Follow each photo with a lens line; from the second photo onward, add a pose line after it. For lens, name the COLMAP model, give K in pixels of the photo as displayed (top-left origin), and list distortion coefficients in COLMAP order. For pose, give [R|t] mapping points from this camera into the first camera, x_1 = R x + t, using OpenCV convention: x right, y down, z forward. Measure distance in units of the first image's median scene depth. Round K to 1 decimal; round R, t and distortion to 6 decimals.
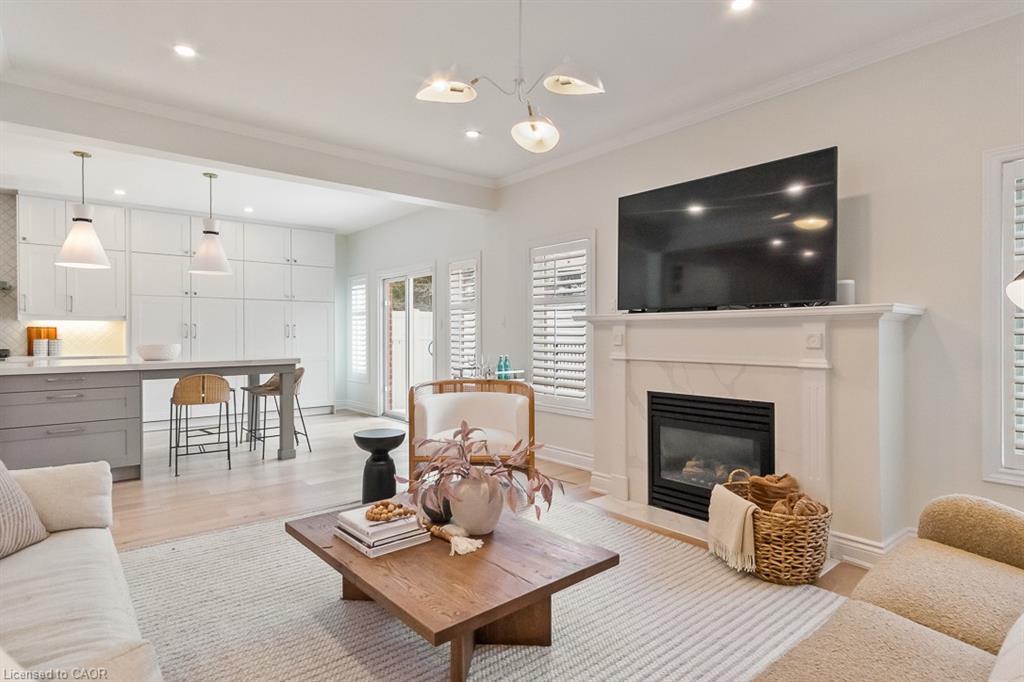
lens RADIAL K [[539.5, 0, 513.5], [0, 539.5, 336.8], [0, 0, 1]] dist [0.007186, -0.000035]
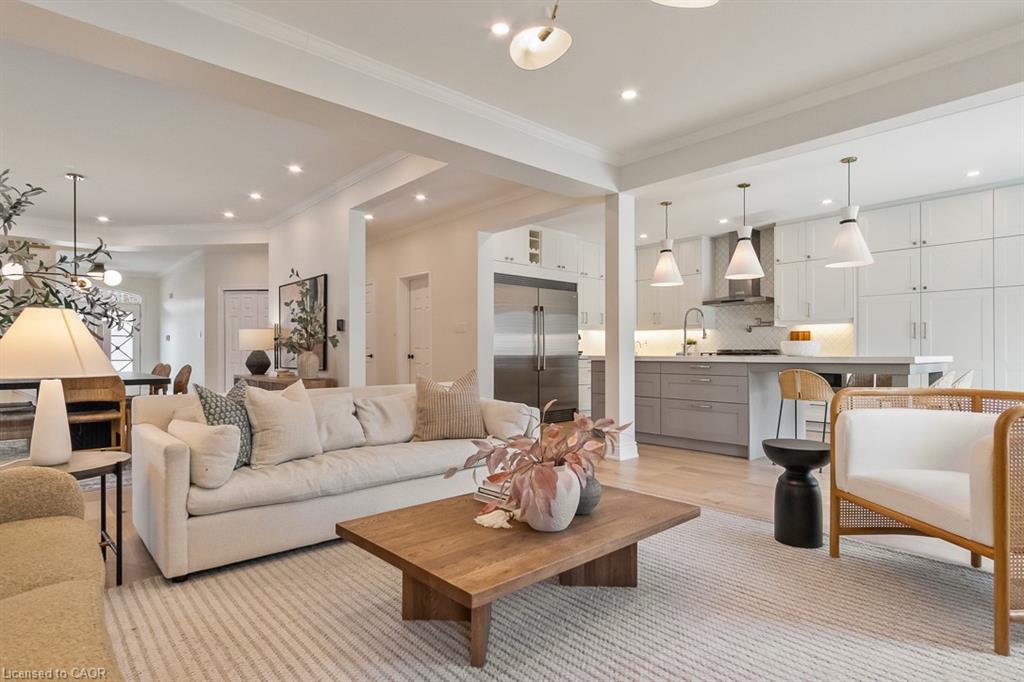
lens RADIAL K [[539.5, 0, 518.7], [0, 539.5, 349.3], [0, 0, 1]] dist [0.007186, -0.000035]
pose [[0.030608, -0.001851, -0.999530, 0.501722], [-0.002219, 0.999996, -0.001920, 0.042893], [0.999529, 0.002277, 0.030603, 0.569288]]
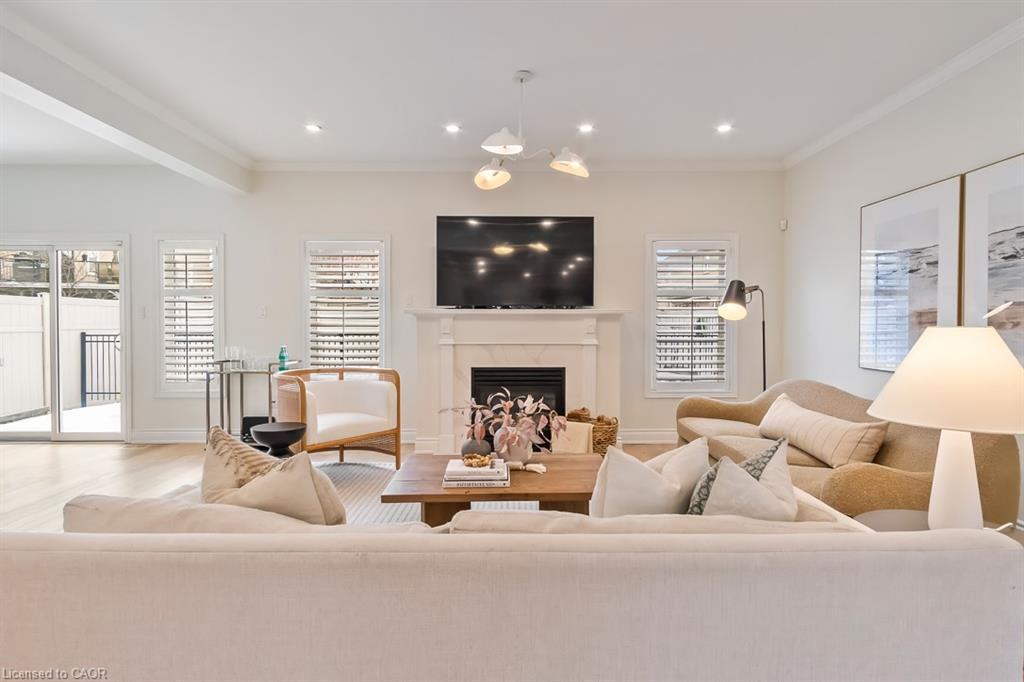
lens RADIAL K [[539.5, 0, 518.6], [0, 539.5, 340.6], [0, 0, 1]] dist [0.007186, -0.000035]
pose [[0.641160, -0.020528, 0.767133, -0.697085], [0.003416, 0.999709, 0.023897, 0.001813], [-0.767400, -0.012701, 0.641043, 0.055257]]
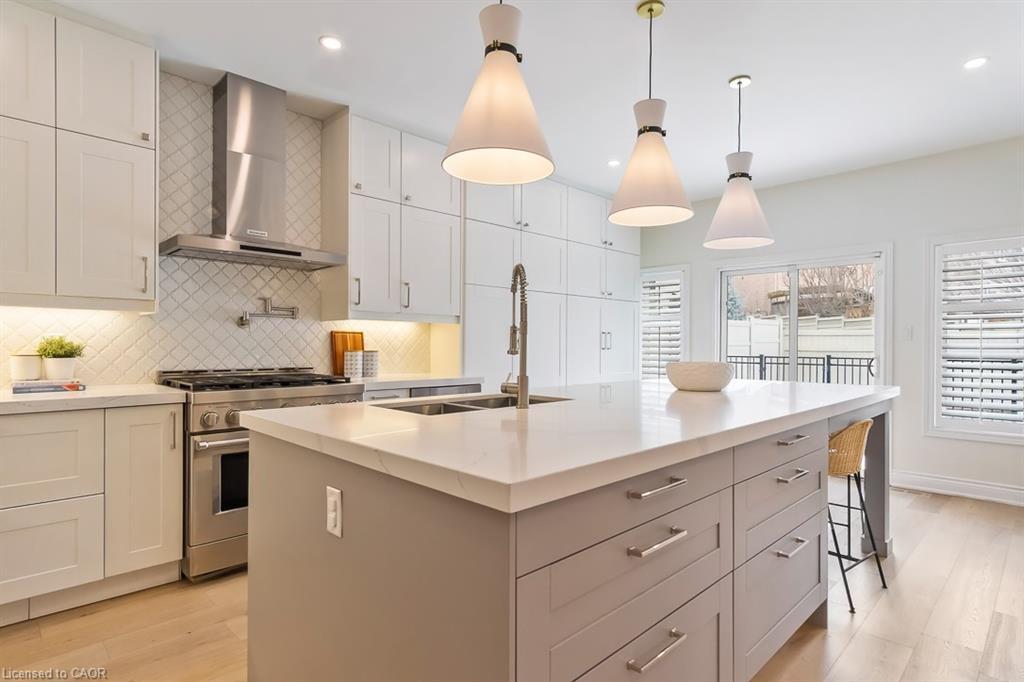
lens RADIAL K [[539.5, 0, 513.0], [0, 539.5, 345.5], [0, 0, 1]] dist [0.007186, -0.000035]
pose [[0.997312, 0.008915, 0.072734, -1.196534], [-0.008699, 0.999957, -0.003281, -0.001524], [-0.072760, 0.002640, 0.997346, 0.590333]]
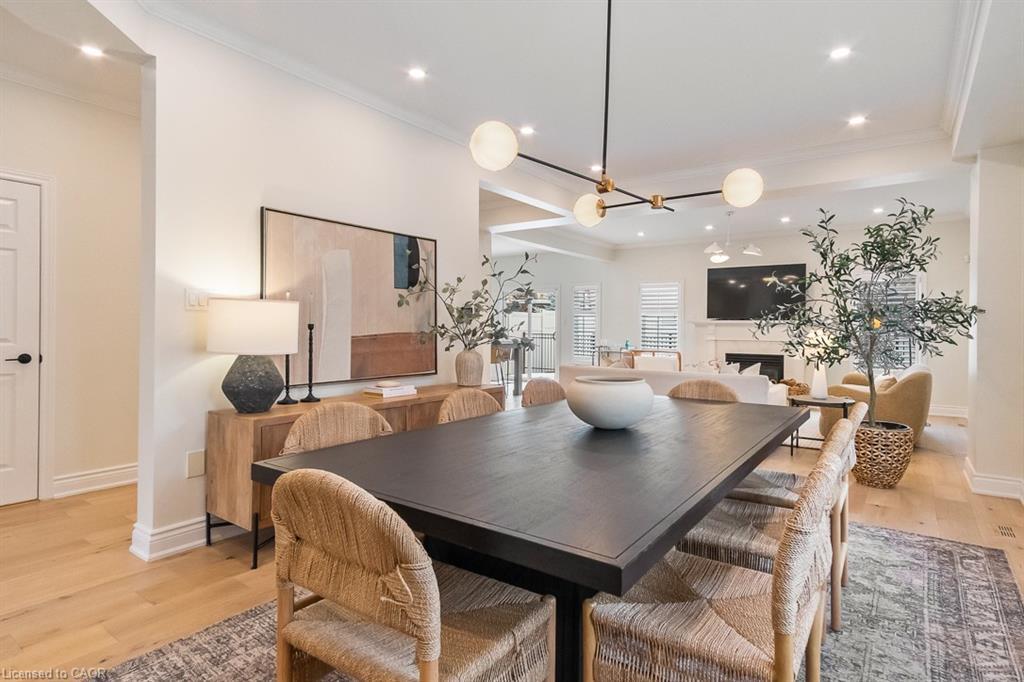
lens RADIAL K [[539.5, 0, 509.7], [0, 539.5, 340.8], [0, 0, 1]] dist [0.007186, -0.000035]
pose [[0.976519, 0.001399, 0.215428, -1.176435], [-0.006820, 0.999678, 0.024425, -0.006498], [-0.215324, -0.025321, 0.976214, -1.095200]]
